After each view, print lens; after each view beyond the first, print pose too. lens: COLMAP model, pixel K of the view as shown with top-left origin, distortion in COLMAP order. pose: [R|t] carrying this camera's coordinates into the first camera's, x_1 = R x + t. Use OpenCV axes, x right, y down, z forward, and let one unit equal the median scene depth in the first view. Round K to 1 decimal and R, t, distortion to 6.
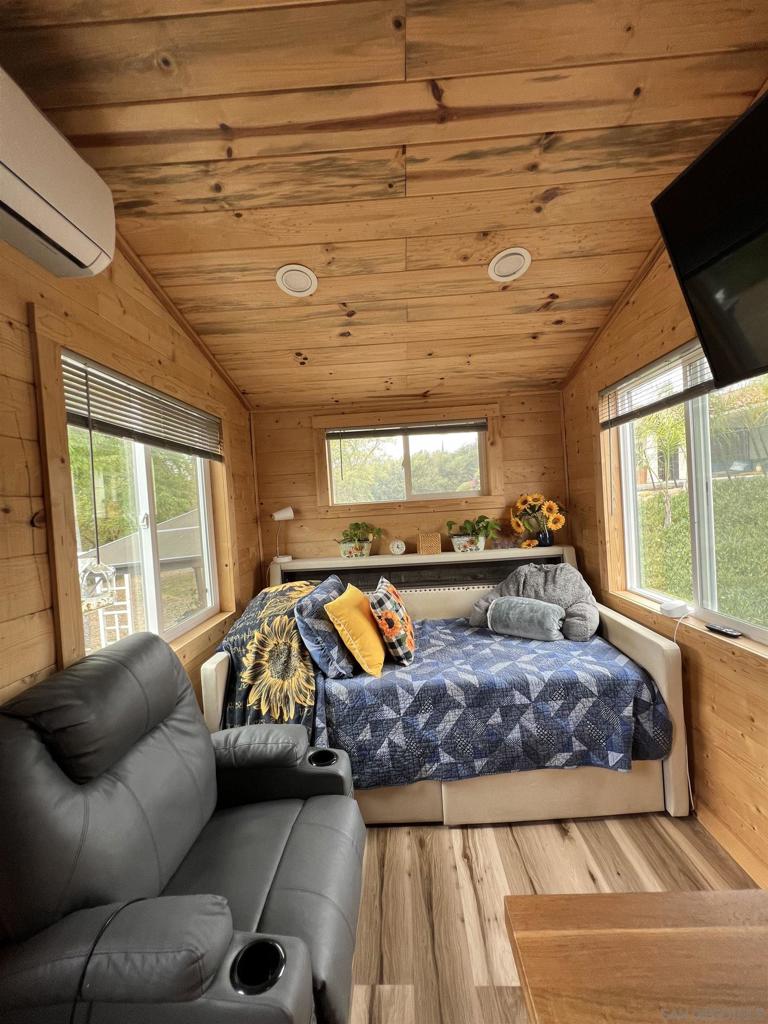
lens RADIAL K [[408.9, 0, 383.2], [0, 408.9, 512.2], [0, 0, 1]] dist [-0.003790, 0.000949]
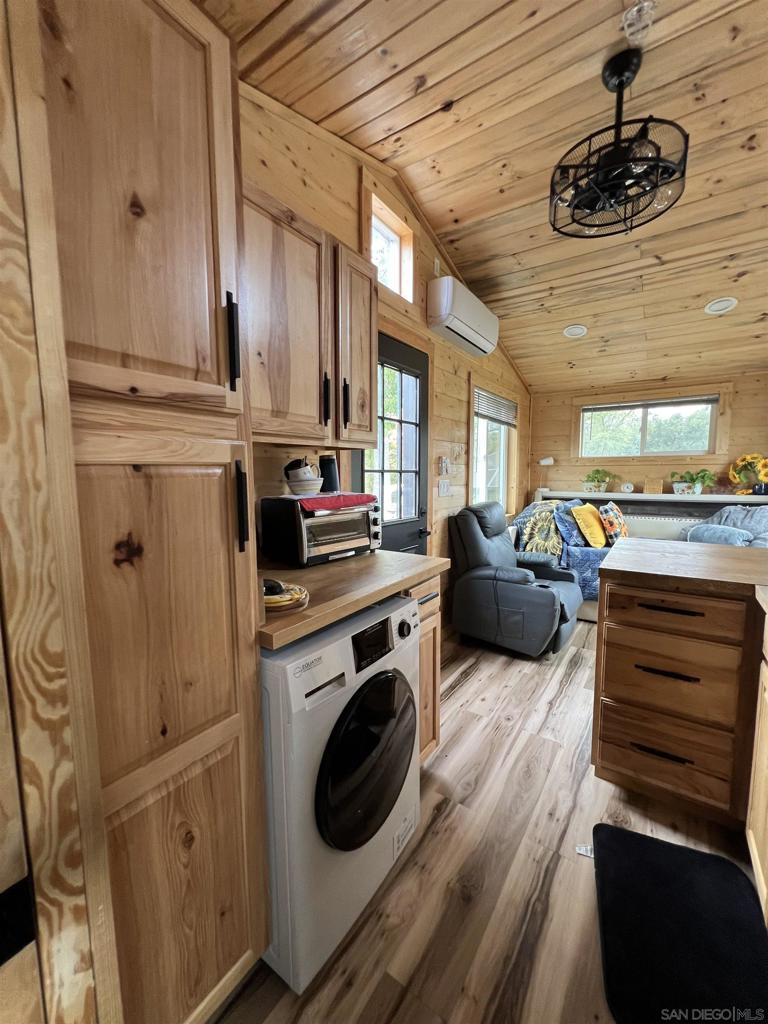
lens RADIAL K [[408.9, 0, 382.0], [0, 408.9, 512.9], [0, 0, 1]] dist [-0.003790, 0.000949]
pose [[0.842110, 0.109726, -0.528026, 0.093088], [-0.058318, 0.991870, 0.113106, 0.073628], [0.536144, -0.064454, 0.841662, -0.837838]]
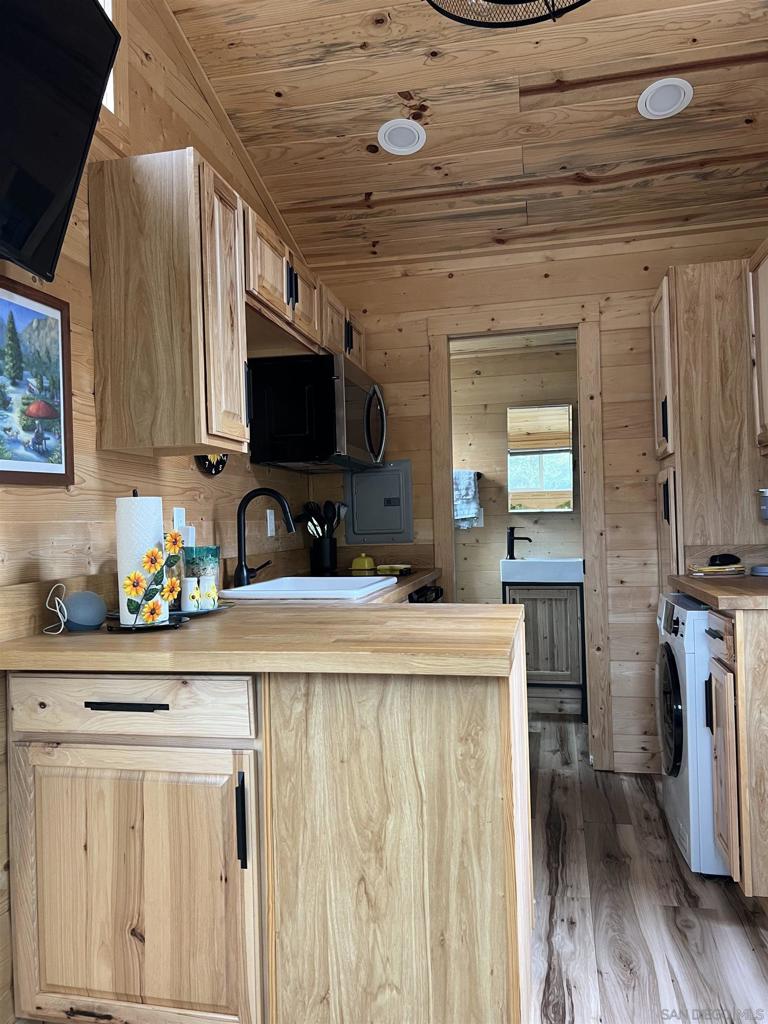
lens RADIAL K [[782.2, 0, 379.3], [0, 782.2, 512.0], [0, 0, 1]] dist [0.094186, 0.001358]
pose [[-0.980296, 0.087025, 0.177334, 0.042757], [0.087582, 0.996146, -0.004699, 0.094427], [-0.177059, 0.010924, -0.984140, 0.790857]]
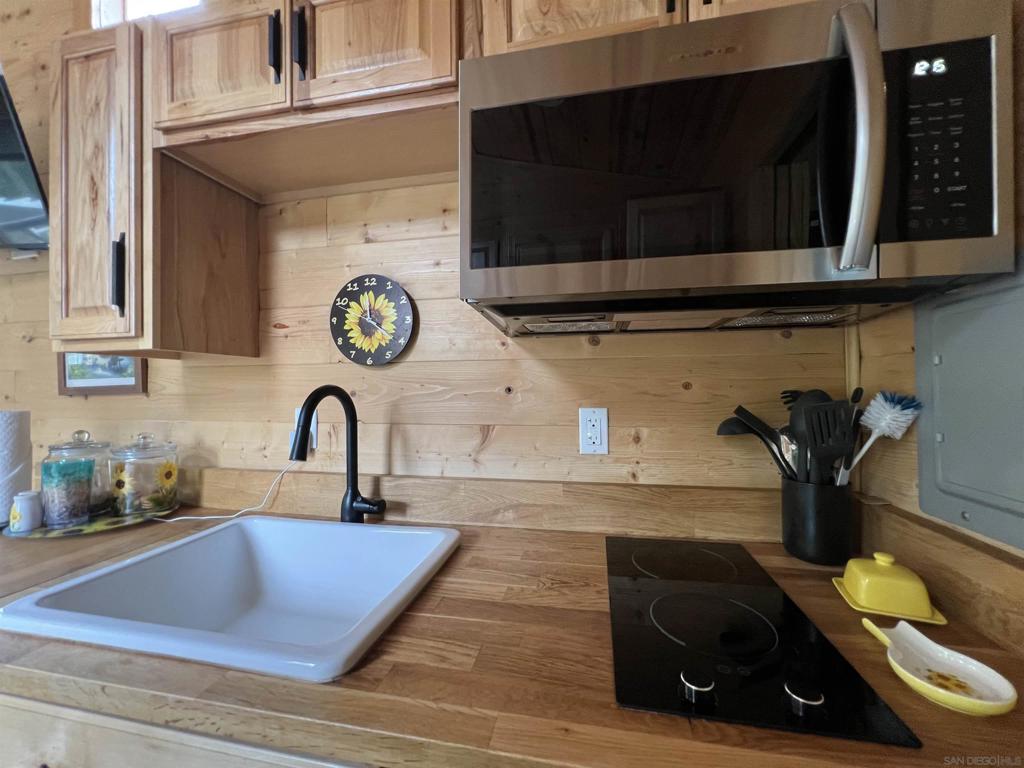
lens RADIAL K [[408.9, 0, 514.1], [0, 408.9, 386.5], [0, 0, 1]] dist [-0.003790, 0.000949]
pose [[0.161536, 0.061490, 0.984949, 0.047865], [0.017943, 0.997709, -0.065229, 0.070183], [-0.986704, 0.028210, 0.160062, -0.548464]]
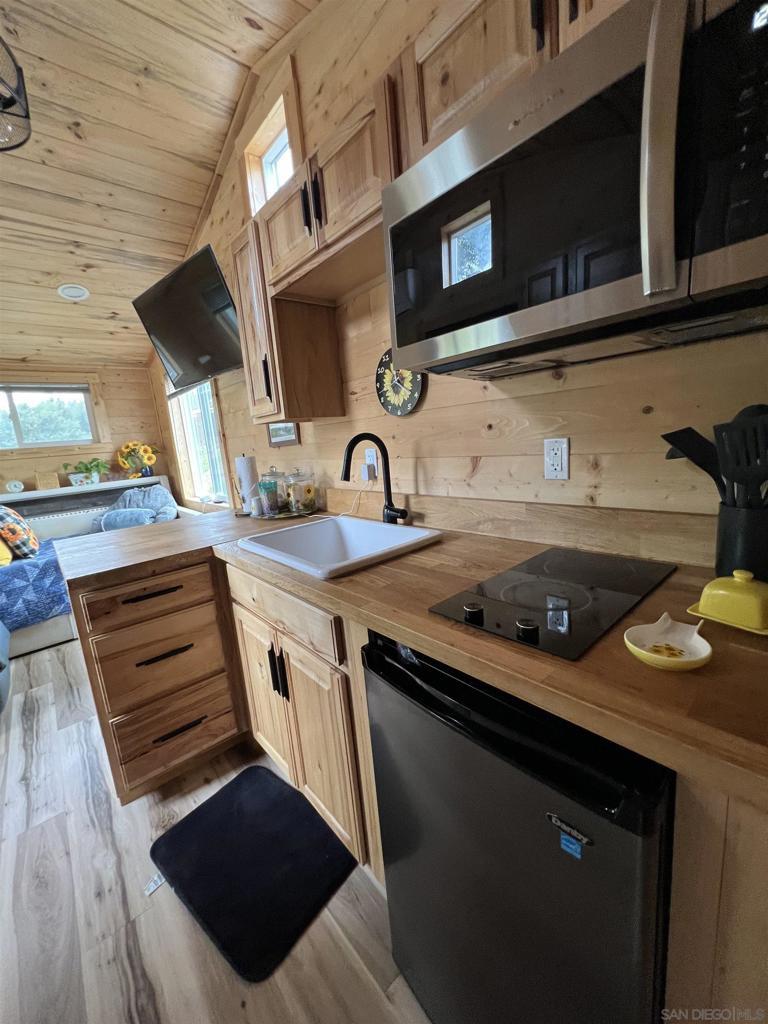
lens RADIAL K [[408.9, 0, 382.9], [0, 408.9, 513.5], [0, 0, 1]] dist [-0.003790, 0.000949]
pose [[0.728315, -0.126461, 0.673472, 0.005948], [0.053100, 0.990284, 0.128525, 0.081258], [-0.683182, -0.057845, 0.727954, -0.774508]]
